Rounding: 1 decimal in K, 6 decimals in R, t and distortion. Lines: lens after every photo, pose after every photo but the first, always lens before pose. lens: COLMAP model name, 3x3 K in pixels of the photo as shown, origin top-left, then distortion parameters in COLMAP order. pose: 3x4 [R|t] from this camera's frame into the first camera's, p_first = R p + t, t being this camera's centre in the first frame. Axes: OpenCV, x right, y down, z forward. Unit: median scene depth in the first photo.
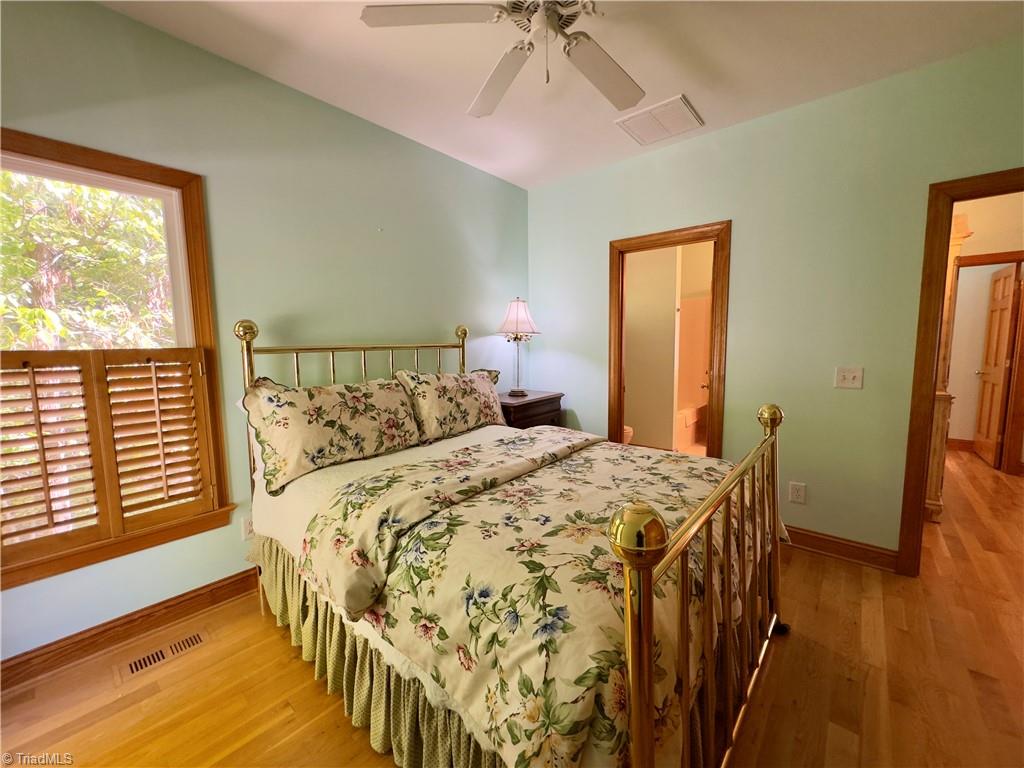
lens RADIAL K [[410.1, 0, 512.0], [0, 410.1, 384.0], [0, 0, 1]] dist [-0.002695, 0.000190]
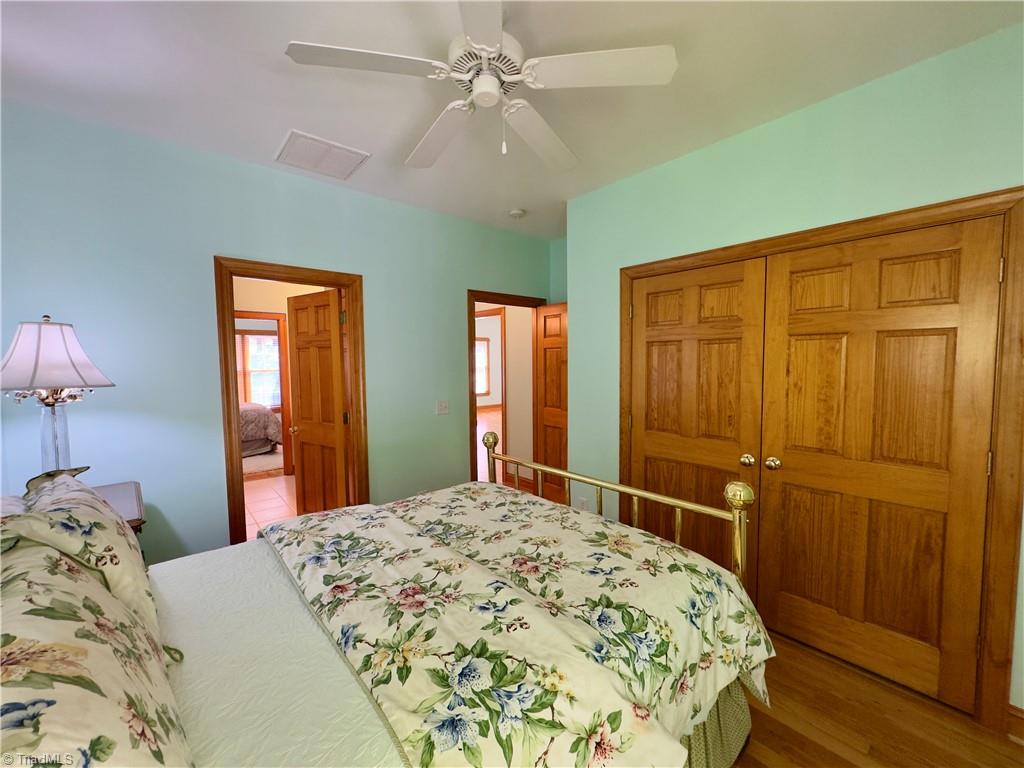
lens RADIAL K [[410.1, 0, 512.0], [0, 410.1, 384.0], [0, 0, 1]] dist [-0.002695, 0.000190]
pose [[0.140307, -0.048642, 0.988912, -0.951918], [0.109503, 0.993428, 0.033328, -0.195342], [-0.984034, 0.103613, 0.144712, 0.891987]]
